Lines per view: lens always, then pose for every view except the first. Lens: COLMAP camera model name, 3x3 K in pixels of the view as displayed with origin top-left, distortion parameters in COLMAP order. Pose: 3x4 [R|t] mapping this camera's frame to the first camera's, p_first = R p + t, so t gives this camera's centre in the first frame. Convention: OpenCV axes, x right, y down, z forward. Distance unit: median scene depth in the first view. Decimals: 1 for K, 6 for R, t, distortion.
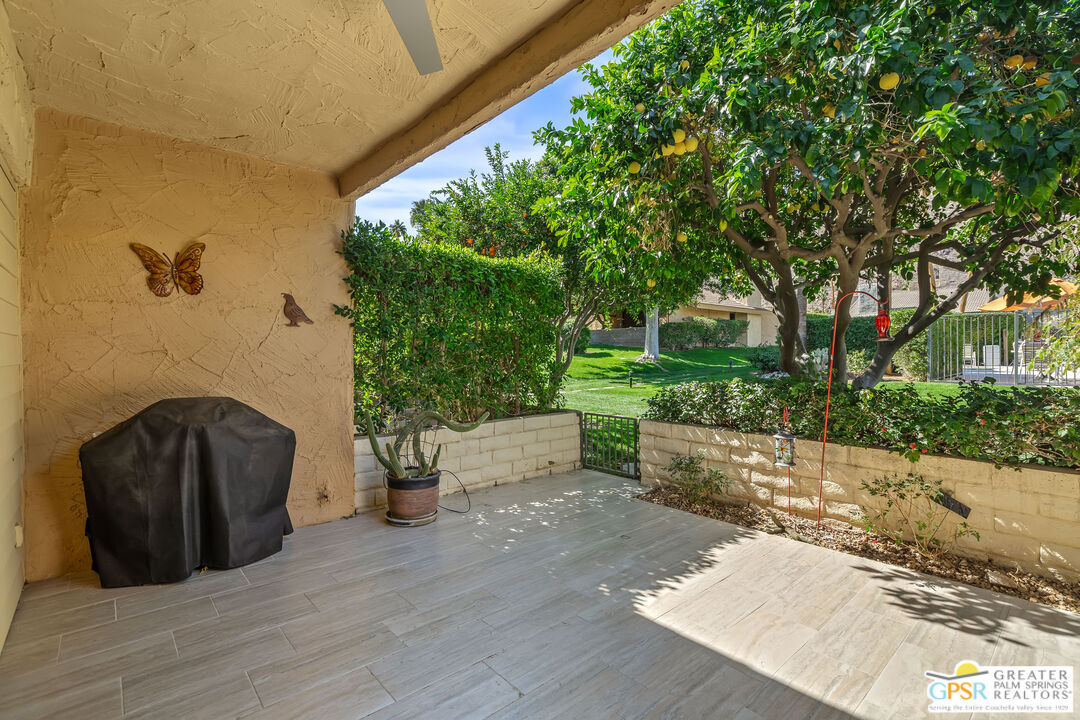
lens RADIAL K [[497.6, 0, 538.6], [0, 497.6, 356.2], [0, 0, 1]] dist [0.000675, 0.000194]
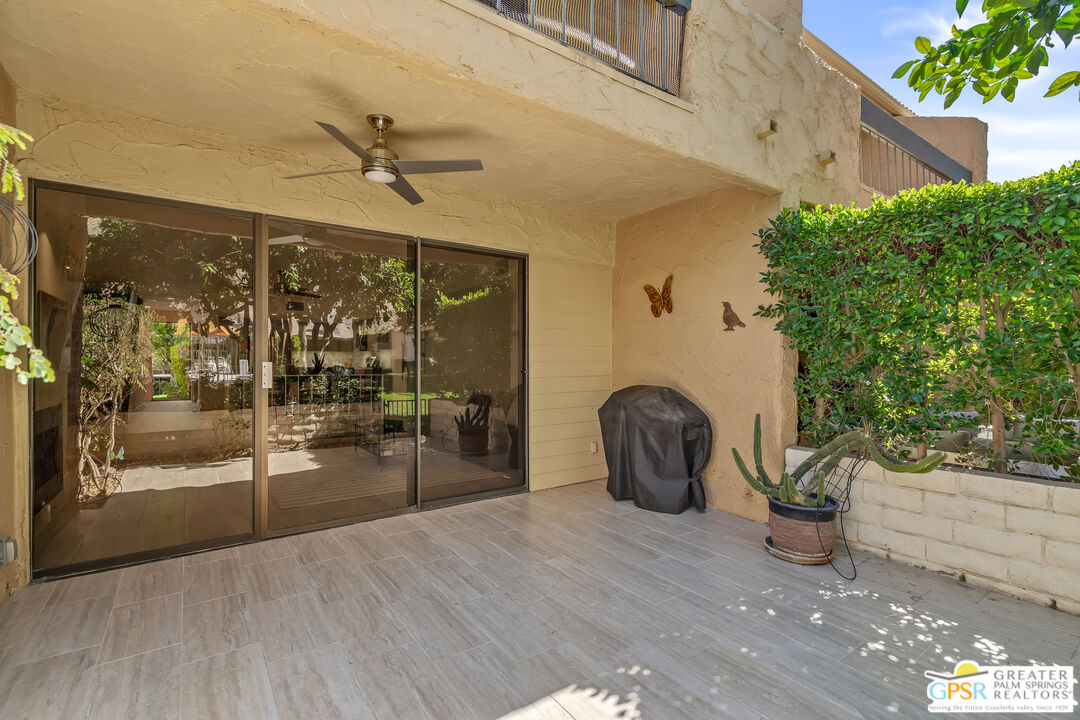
lens RADIAL K [[497.6, 0, 538.6], [0, 497.6, 356.2], [0, 0, 1]] dist [0.000675, 0.000194]
pose [[-0.111084, -0.003695, -0.993804, 0.749829], [-0.006698, 0.999973, -0.002969, 0.003799], [0.993788, 0.006326, -0.111106, 0.795031]]
